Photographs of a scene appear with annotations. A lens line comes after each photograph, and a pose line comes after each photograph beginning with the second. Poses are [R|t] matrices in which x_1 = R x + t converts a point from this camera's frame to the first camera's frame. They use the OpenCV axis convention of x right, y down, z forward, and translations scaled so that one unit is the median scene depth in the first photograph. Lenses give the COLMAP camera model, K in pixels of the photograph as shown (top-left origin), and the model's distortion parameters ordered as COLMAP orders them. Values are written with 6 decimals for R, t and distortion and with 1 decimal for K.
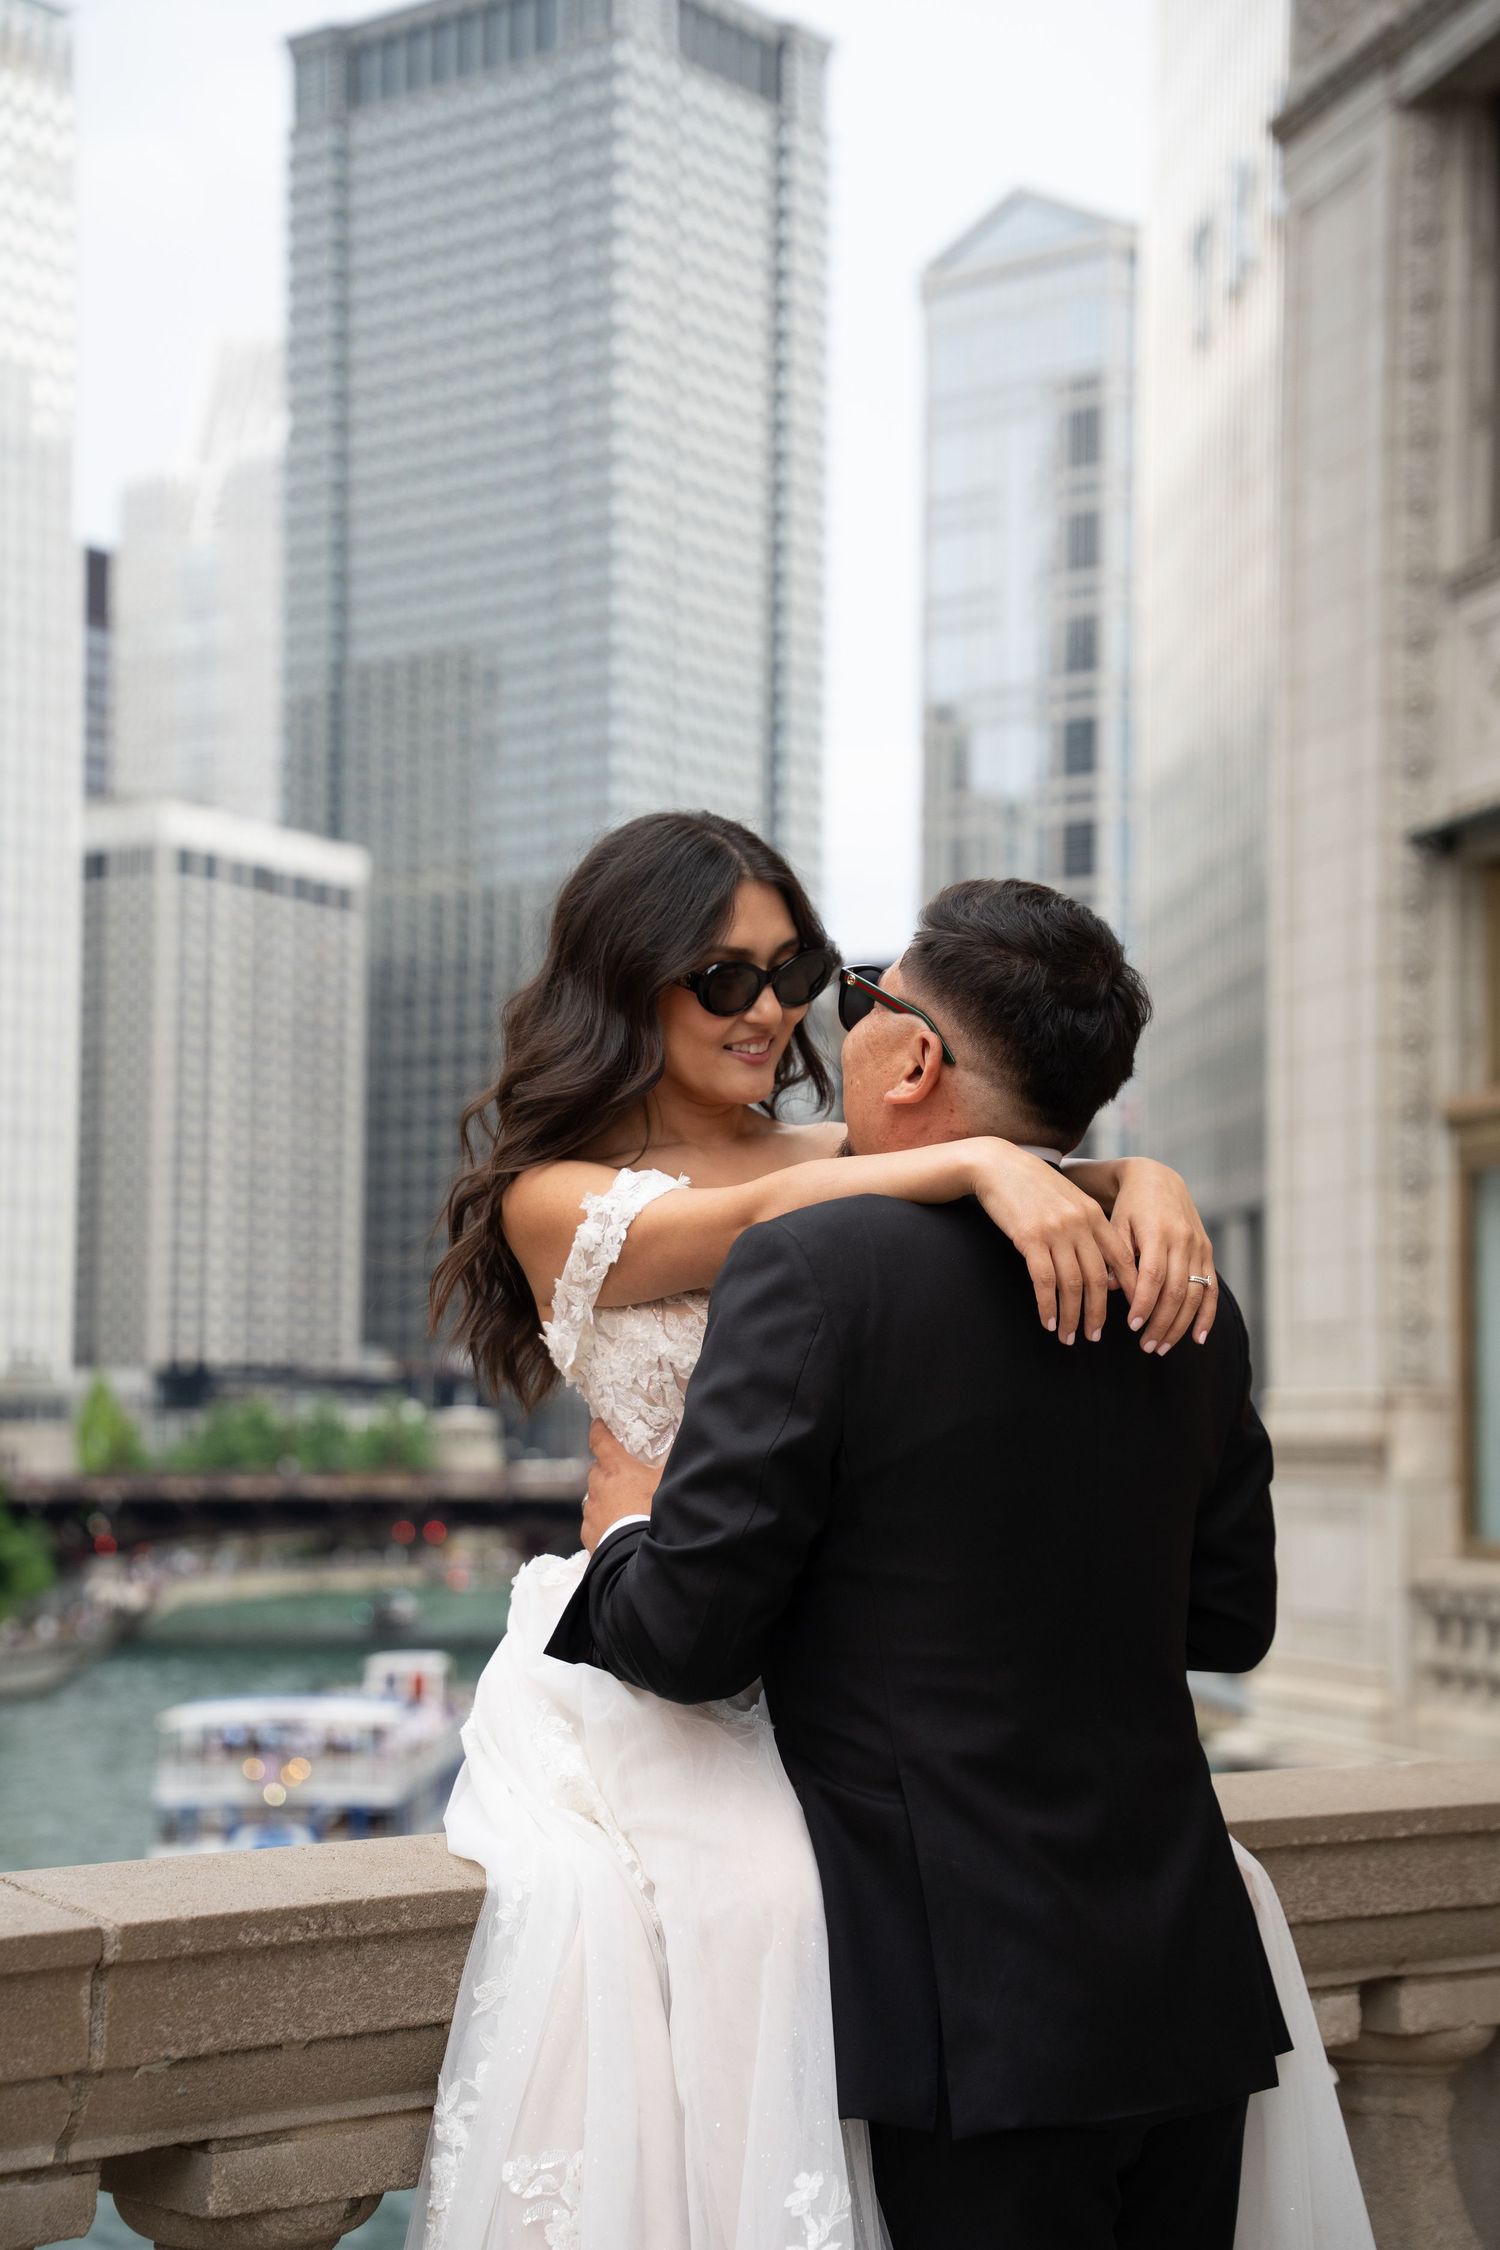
lens RADIAL K [[3559.8, 0, 736.5], [0, 3559.8, 1167.2], [0, 0, 1]] dist [0.295845, -0.143239]
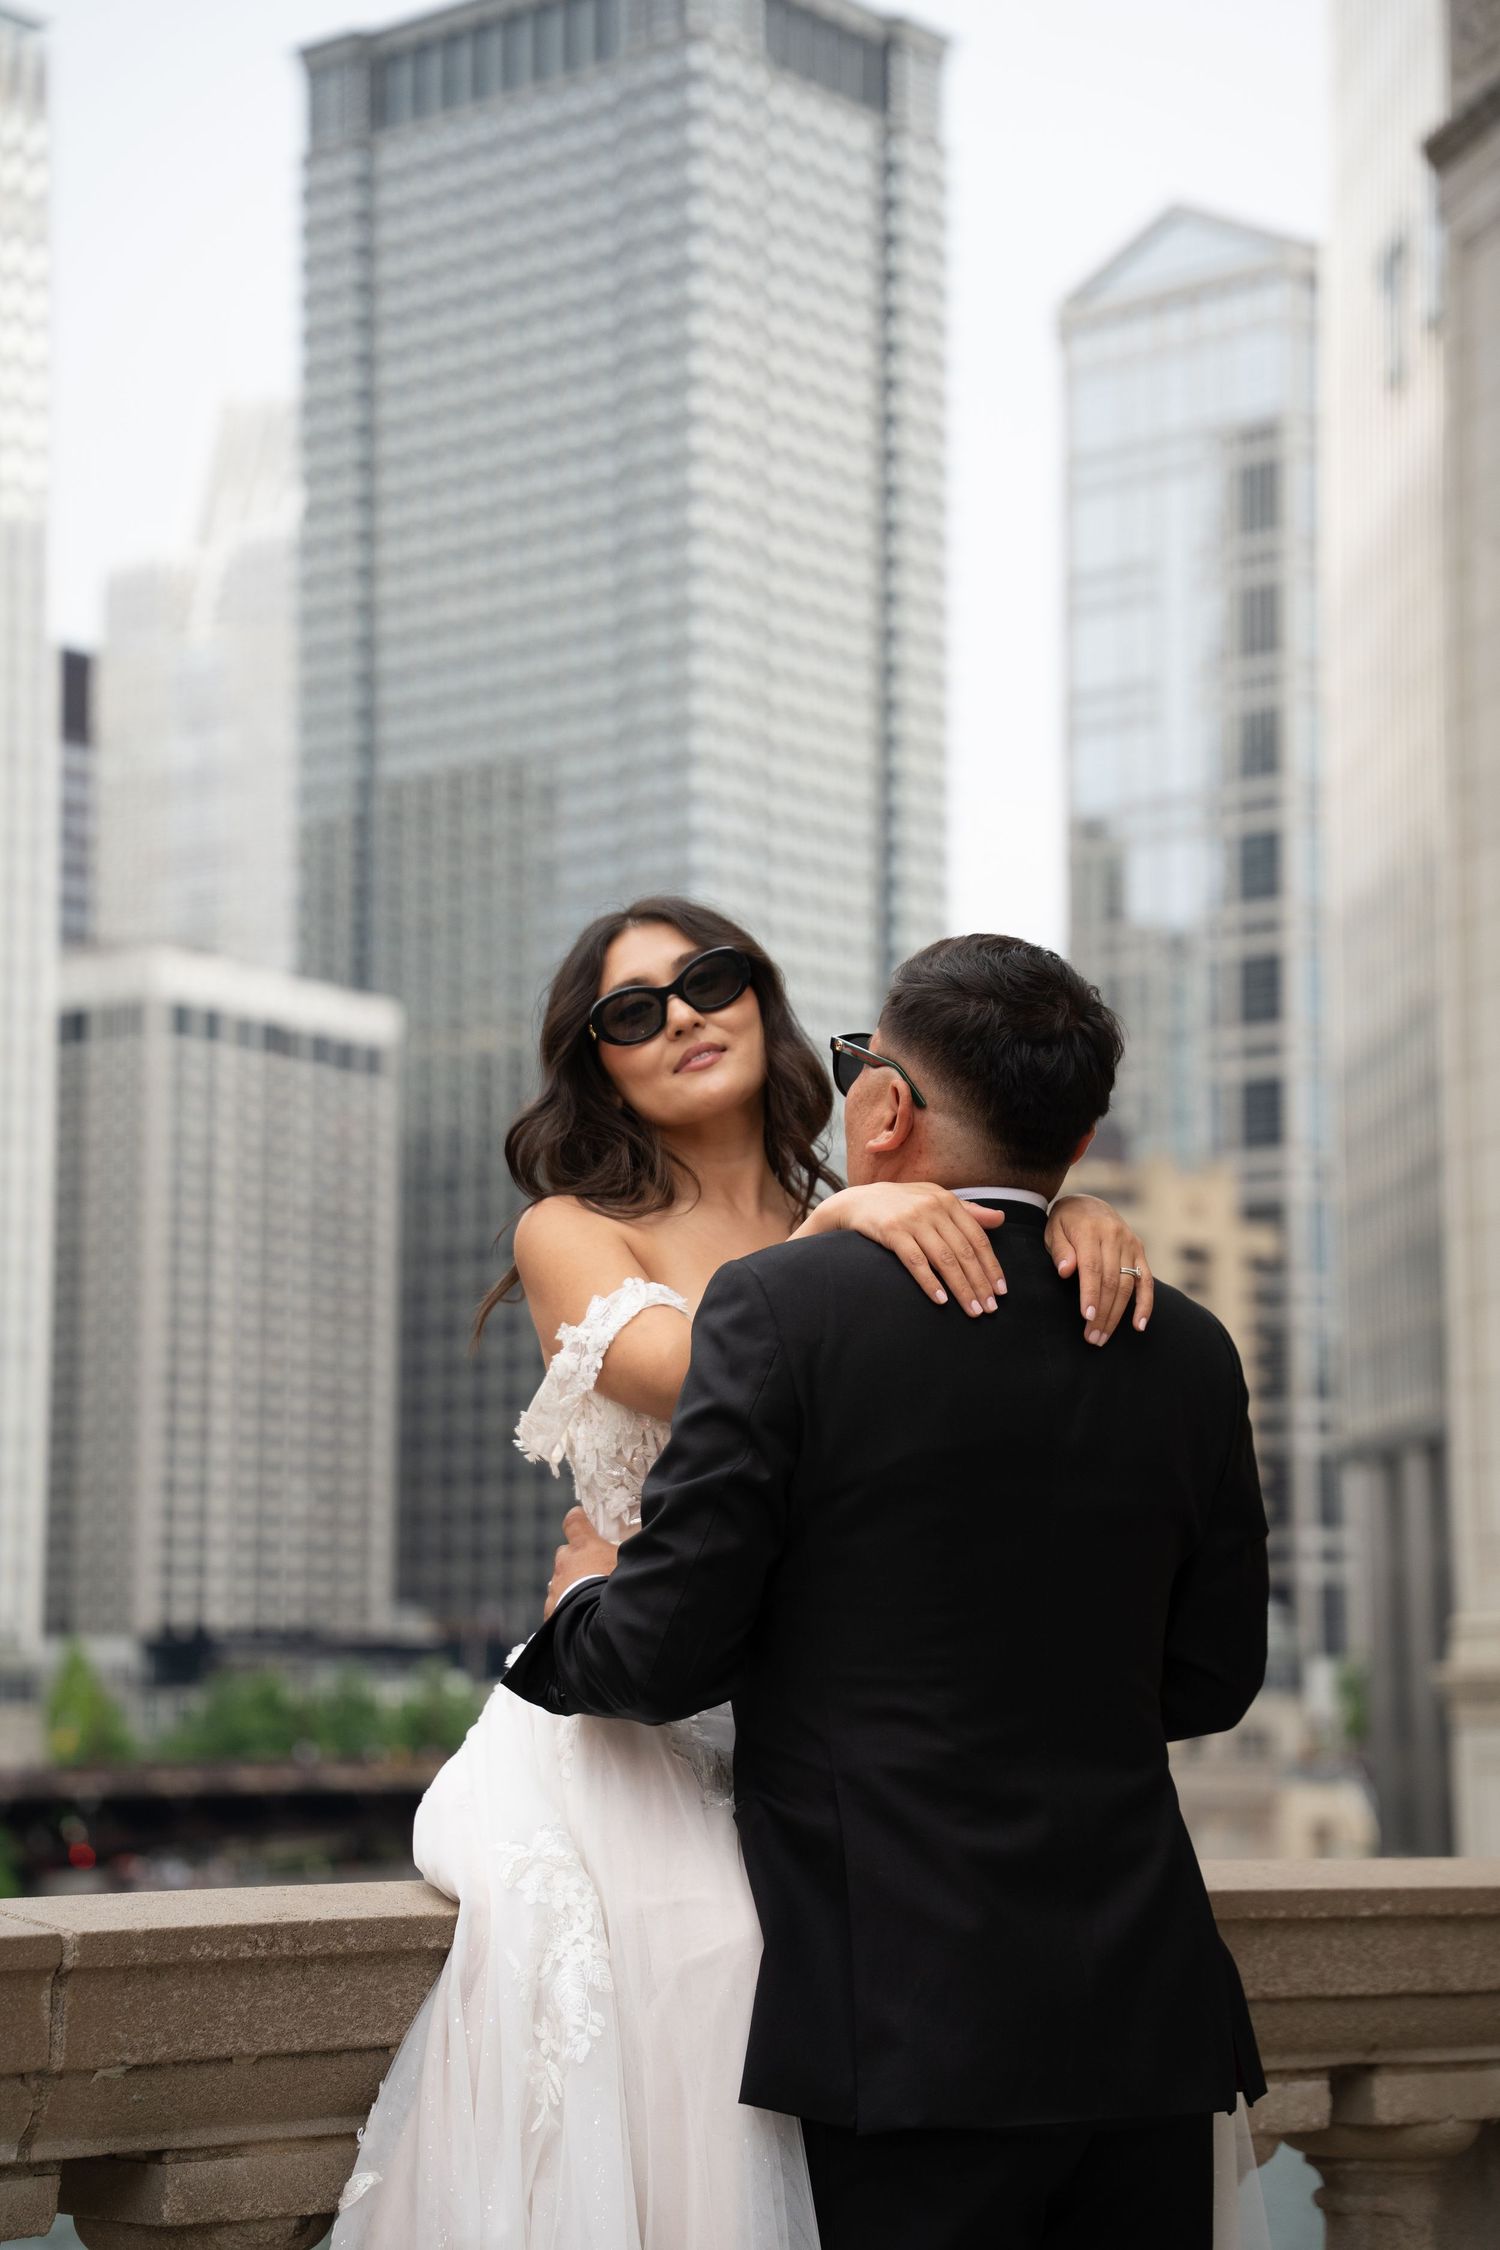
lens RADIAL K [[4317.2, 0, 753.7], [0, 4317.2, 1134.5], [0, 0, 1]] dist [0.473322, -0.740341]
pose [[0.999687, -0.012819, -0.021485, 0.041887], [0.011580, 0.998317, -0.056822, 0.035326], [0.022178, 0.056555, 0.998153, -0.214881]]
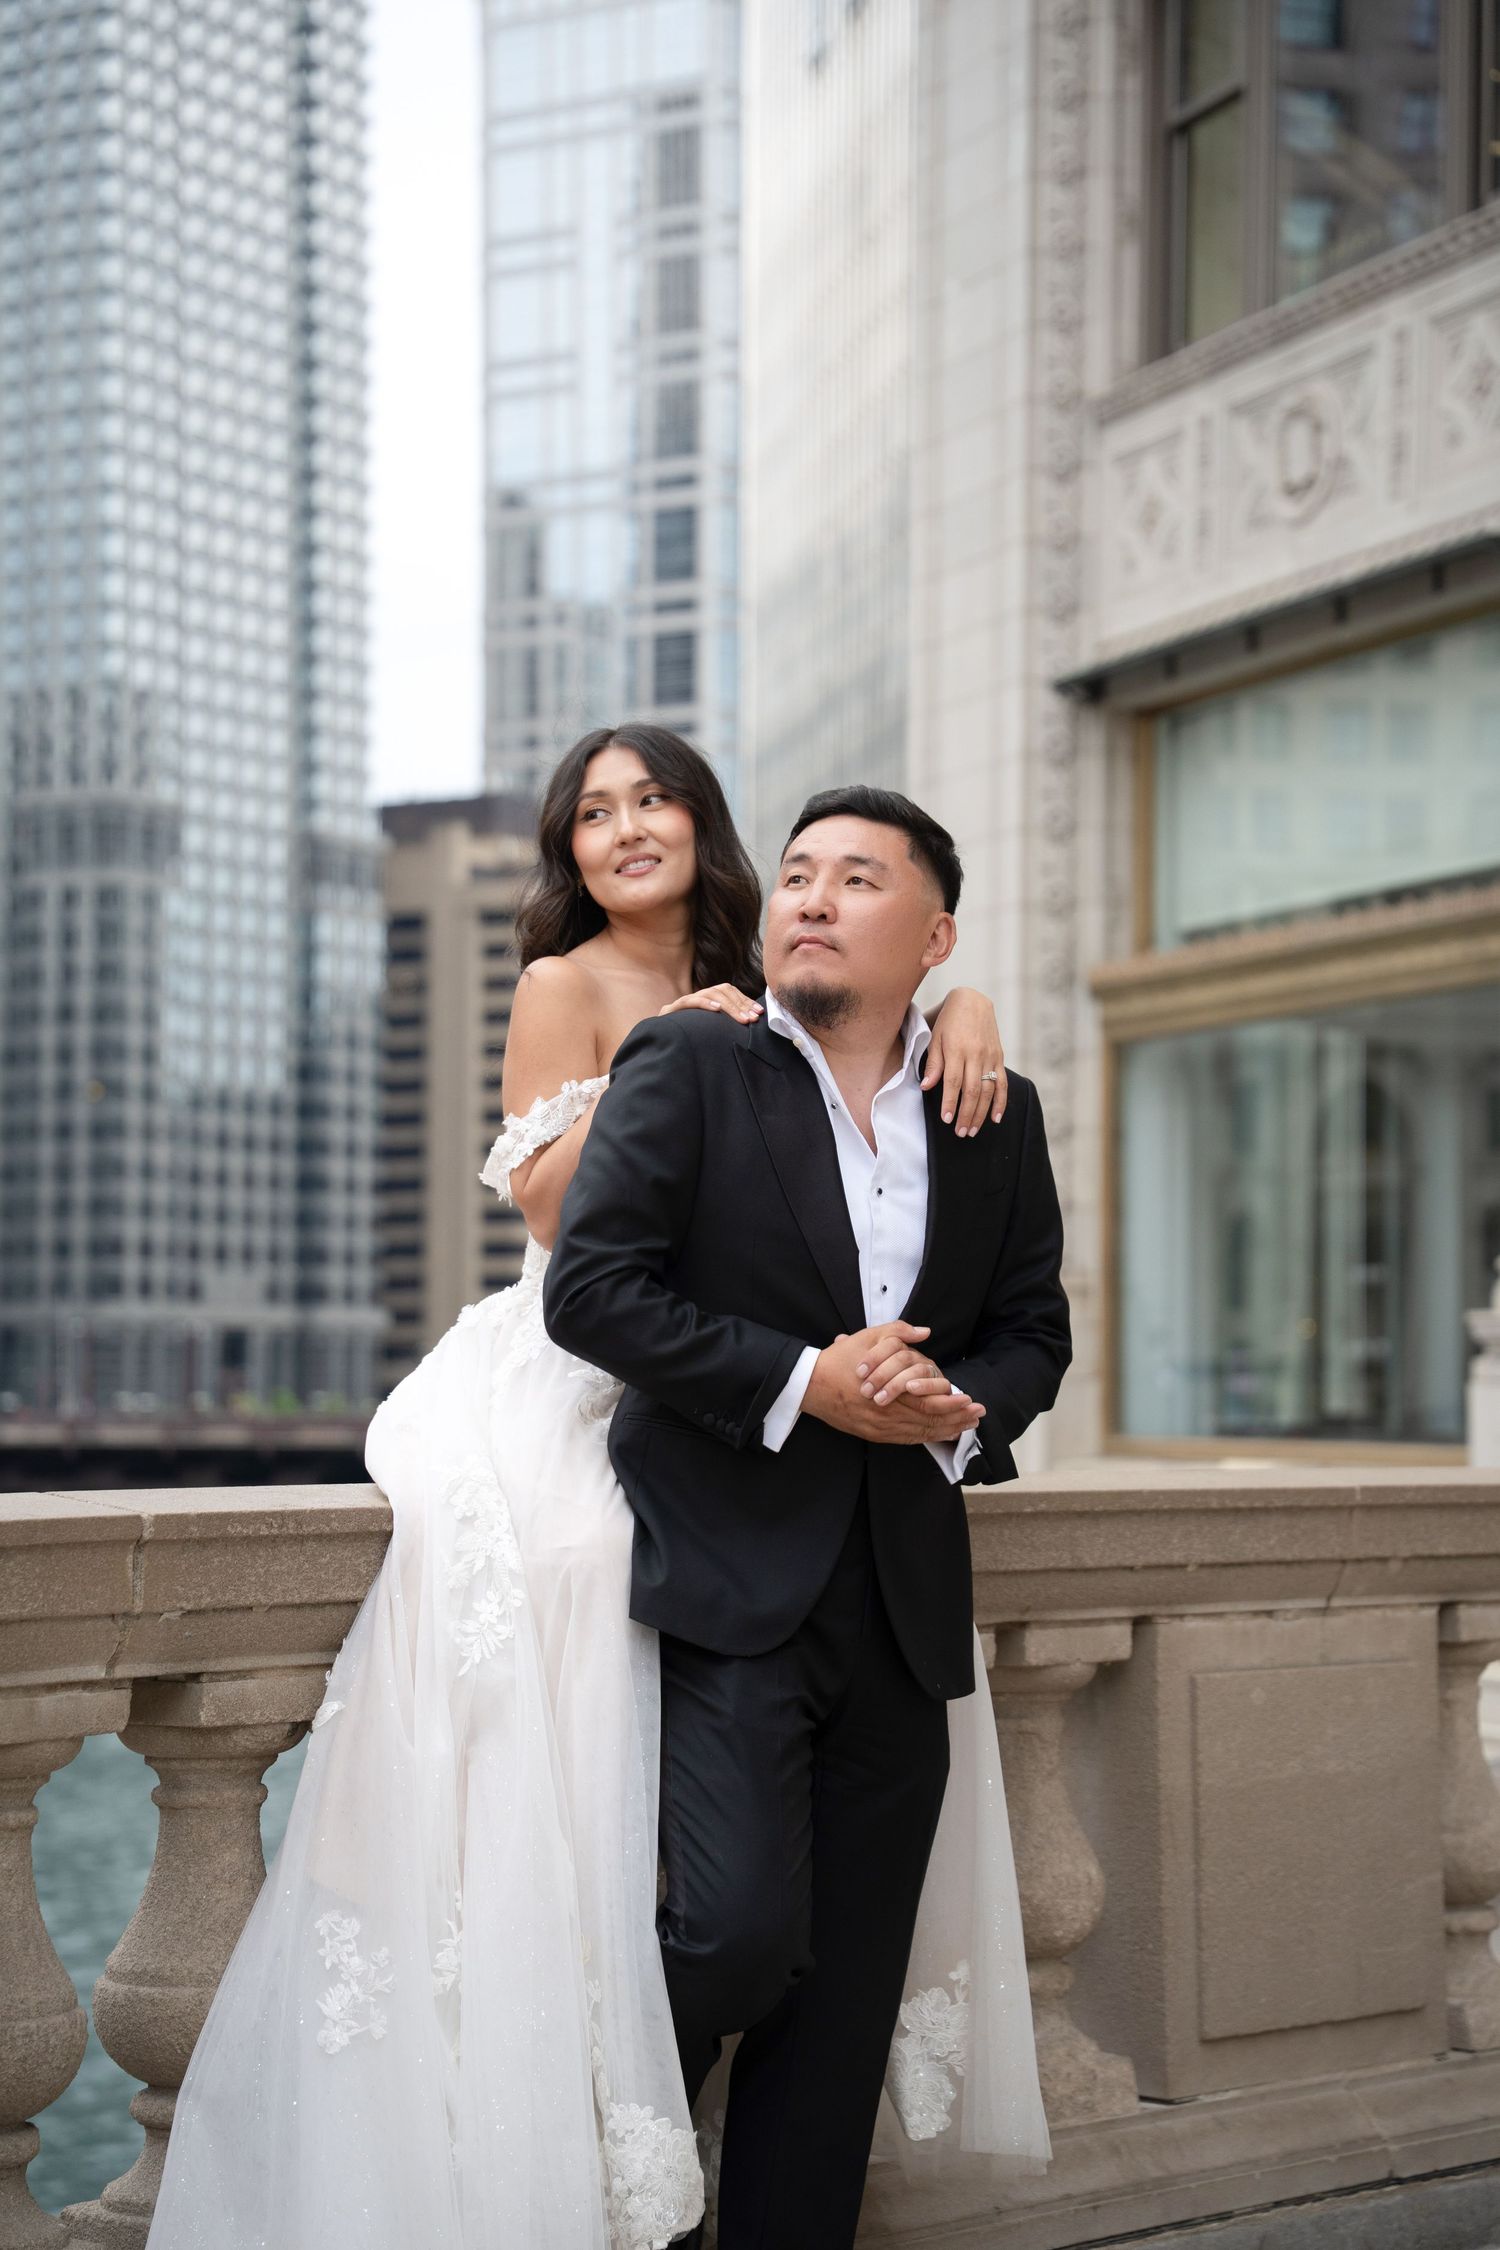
lens RADIAL K [[4278.6, 0, 741.0], [0, 4278.6, 1094.7], [0, 0, 1]] dist [0.471171, -0.636086]
pose [[0.993826, 0.002644, 0.110915, -0.090256], [-0.003844, 0.999936, 0.010606, 0.015632], [-0.110880, -0.010967, 0.993773, -0.517531]]
